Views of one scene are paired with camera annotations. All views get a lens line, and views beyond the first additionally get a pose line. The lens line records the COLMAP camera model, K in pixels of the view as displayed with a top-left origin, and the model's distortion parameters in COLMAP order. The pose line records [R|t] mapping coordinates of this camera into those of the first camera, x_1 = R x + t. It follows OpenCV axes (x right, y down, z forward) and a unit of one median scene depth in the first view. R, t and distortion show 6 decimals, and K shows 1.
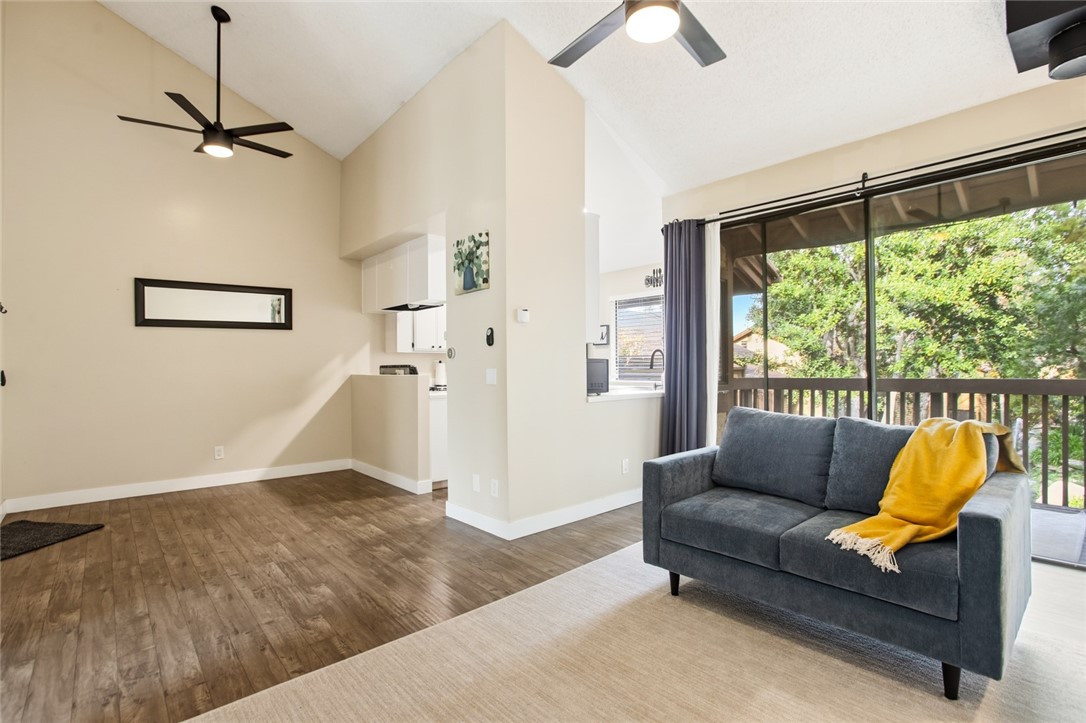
lens RADIAL K [[507.6, 0, 542.8], [0, 507.6, 363.1], [0, 0, 1]] dist [-0.051030, 0.020958]
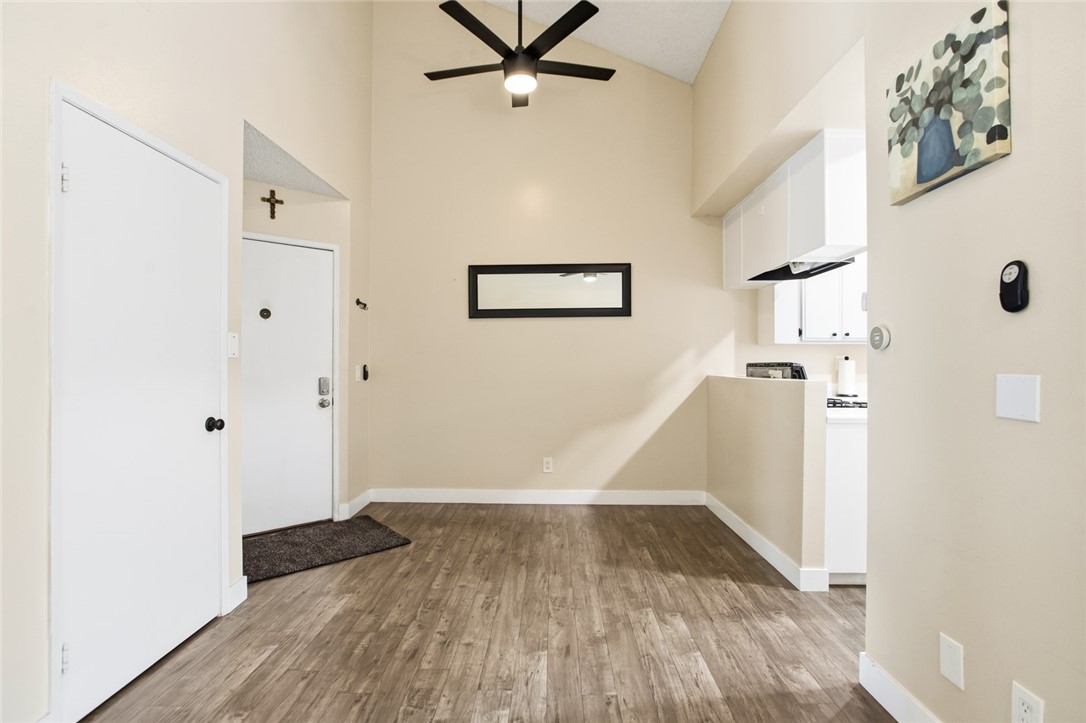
lens RADIAL K [[507.6, 0, 542.8], [0, 507.6, 363.1], [0, 0, 1]] dist [-0.051030, 0.020958]
pose [[0.739468, 0.008838, -0.673134, -0.086735], [-0.005422, 0.999960, 0.007173, 0.001433], [0.673170, -0.001655, 0.739486, 0.388414]]
